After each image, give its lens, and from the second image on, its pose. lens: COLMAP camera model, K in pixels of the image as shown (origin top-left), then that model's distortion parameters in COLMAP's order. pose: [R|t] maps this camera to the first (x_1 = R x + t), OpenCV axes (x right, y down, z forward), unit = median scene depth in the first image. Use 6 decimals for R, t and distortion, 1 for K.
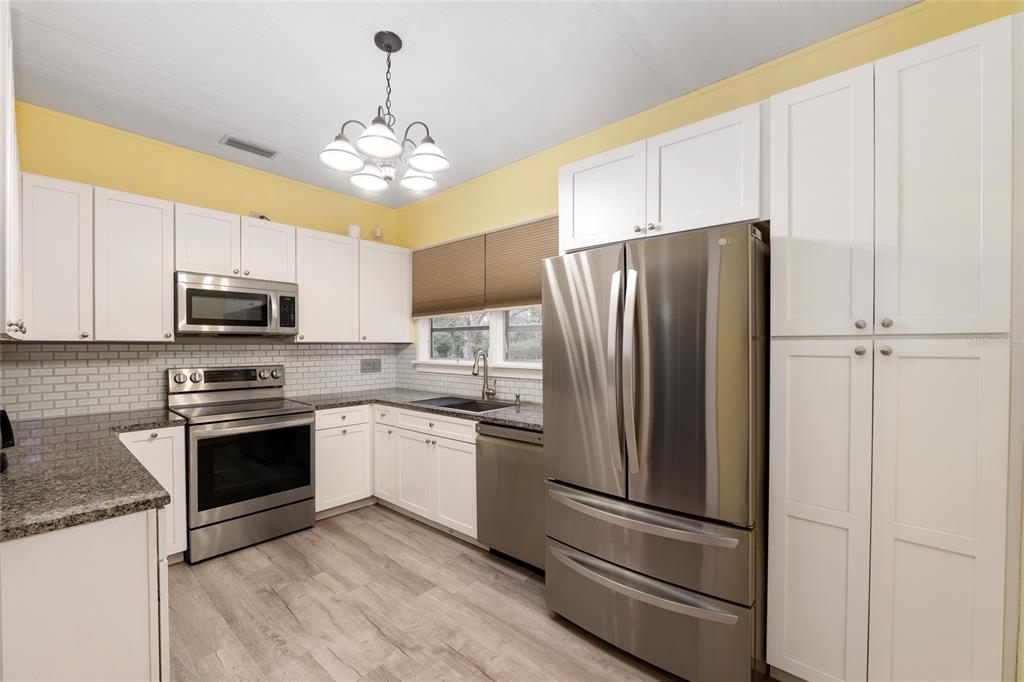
lens RADIAL K [[424.6, 0, 511.3], [0, 424.6, 345.1], [0, 0, 1]] dist [-0.010534, 0.000070]
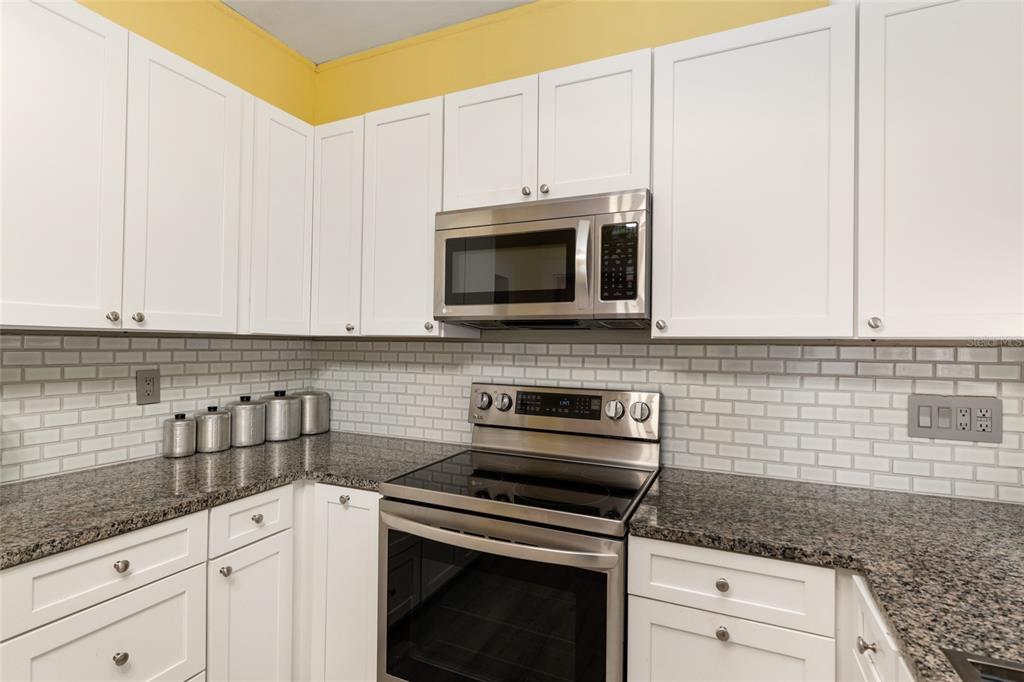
lens RADIAL K [[502.9, 0, 511.7], [0, 502.9, 344.2], [0, 0, 1]] dist [0.001136, 0.000282]
pose [[0.285368, 0.002669, -0.958414, -0.101302], [-0.012964, 0.999915, -0.001076, 0.000859], [0.958330, 0.012732, 0.285378, 0.780793]]
